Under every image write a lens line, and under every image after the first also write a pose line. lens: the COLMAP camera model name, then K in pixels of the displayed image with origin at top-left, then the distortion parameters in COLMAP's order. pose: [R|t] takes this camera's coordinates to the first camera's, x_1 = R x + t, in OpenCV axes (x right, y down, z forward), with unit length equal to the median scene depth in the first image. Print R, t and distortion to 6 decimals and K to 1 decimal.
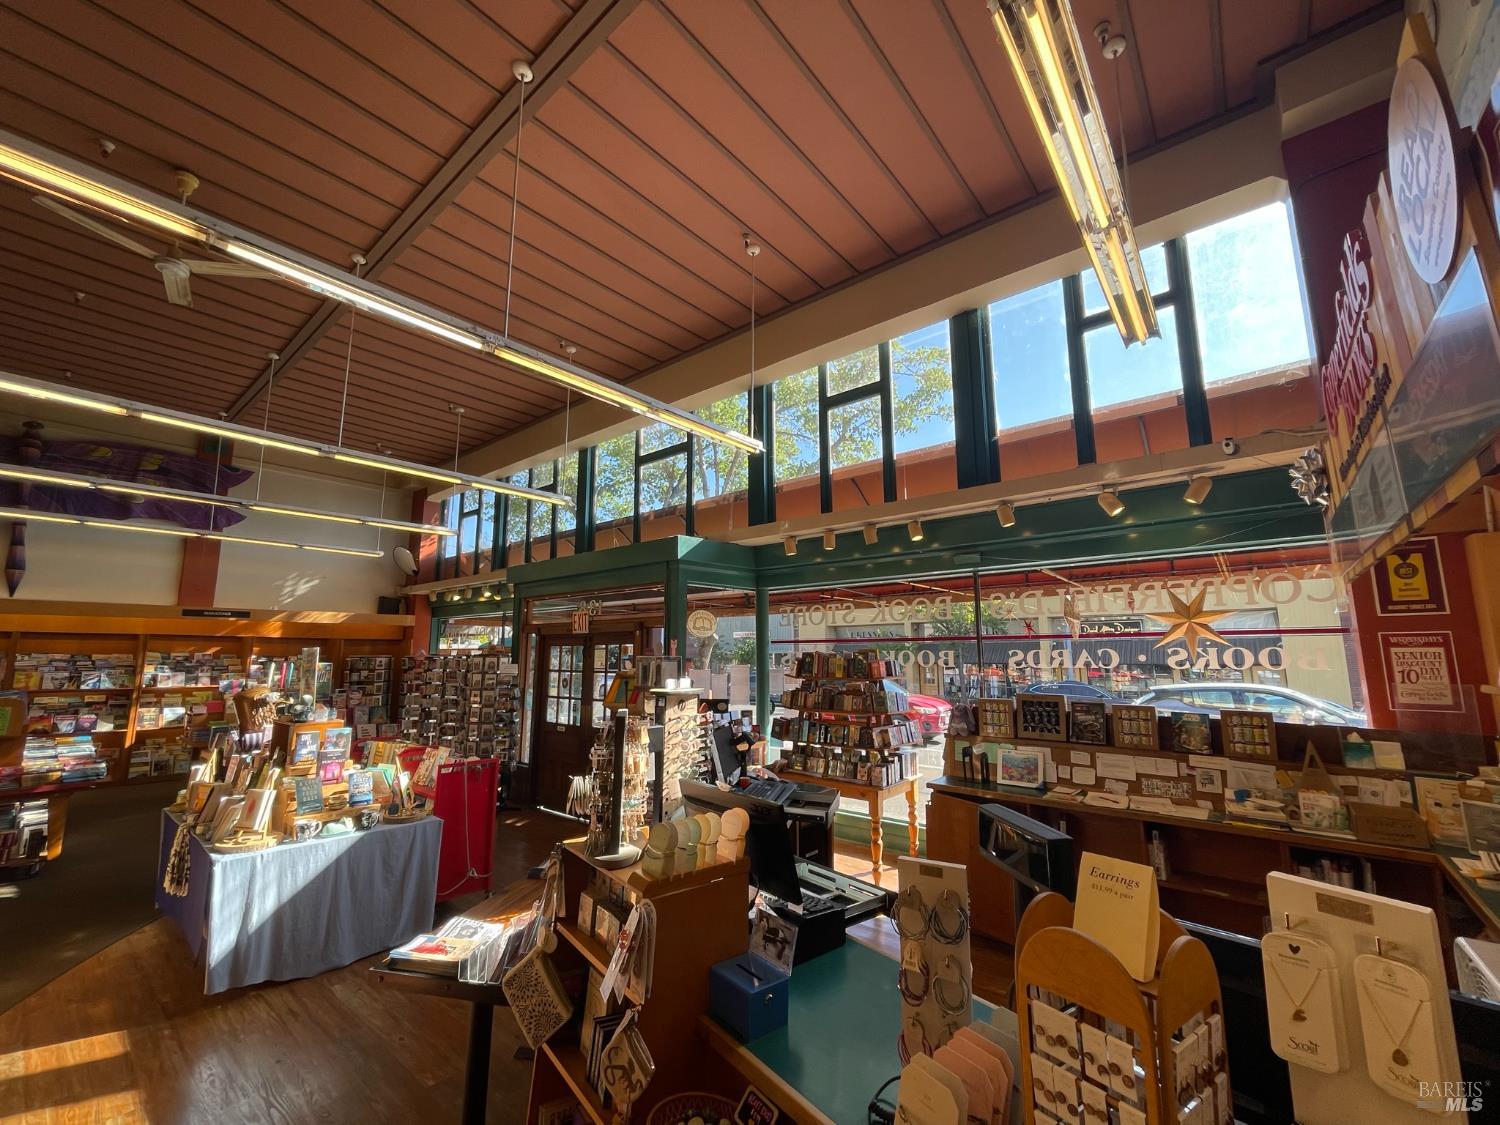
lens RADIAL K [[609.3, 0, 752.2], [0, 609.3, 556.9], [0, 0, 1]] dist [-0.007080, 0.000762]
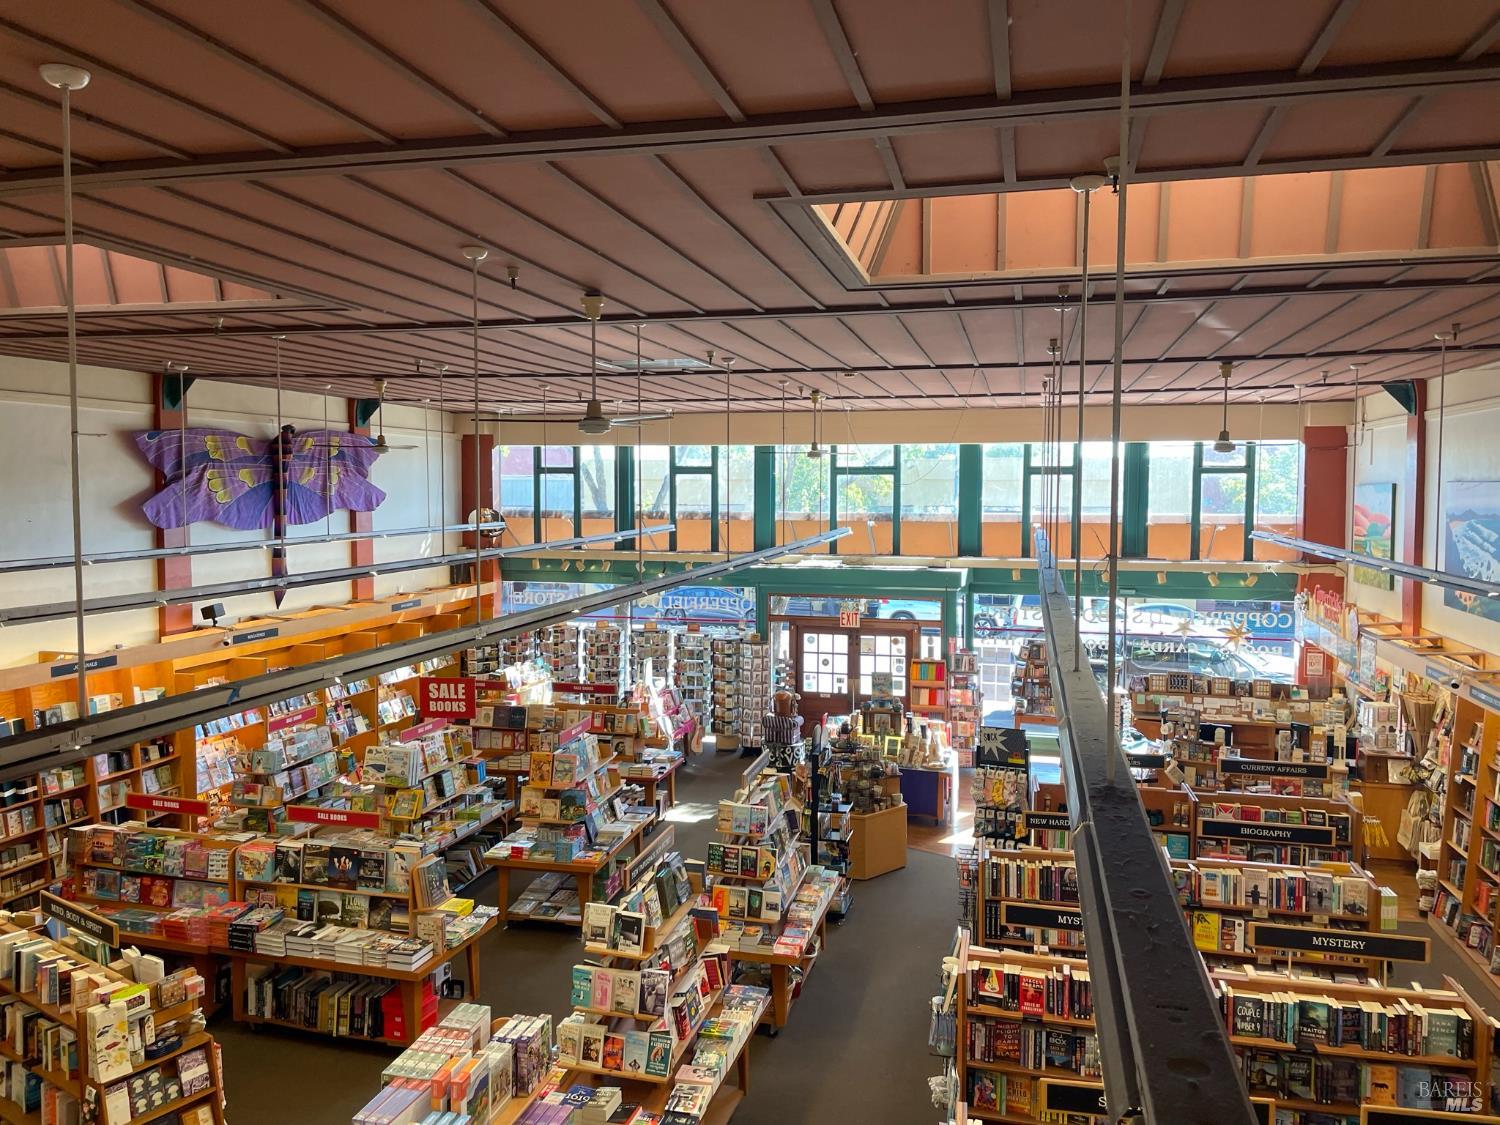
lens RADIAL K [[1136.5, 0, 735.9], [0, 1136.5, 528.2], [0, 0, 1]] dist [0.094841, -0.128509]
pose [[0.900066, -0.009956, 0.435640, -1.308771], [-0.076164, 0.980755, 0.179774, -0.427533], [-0.429046, -0.194988, 0.881986, -0.875412]]
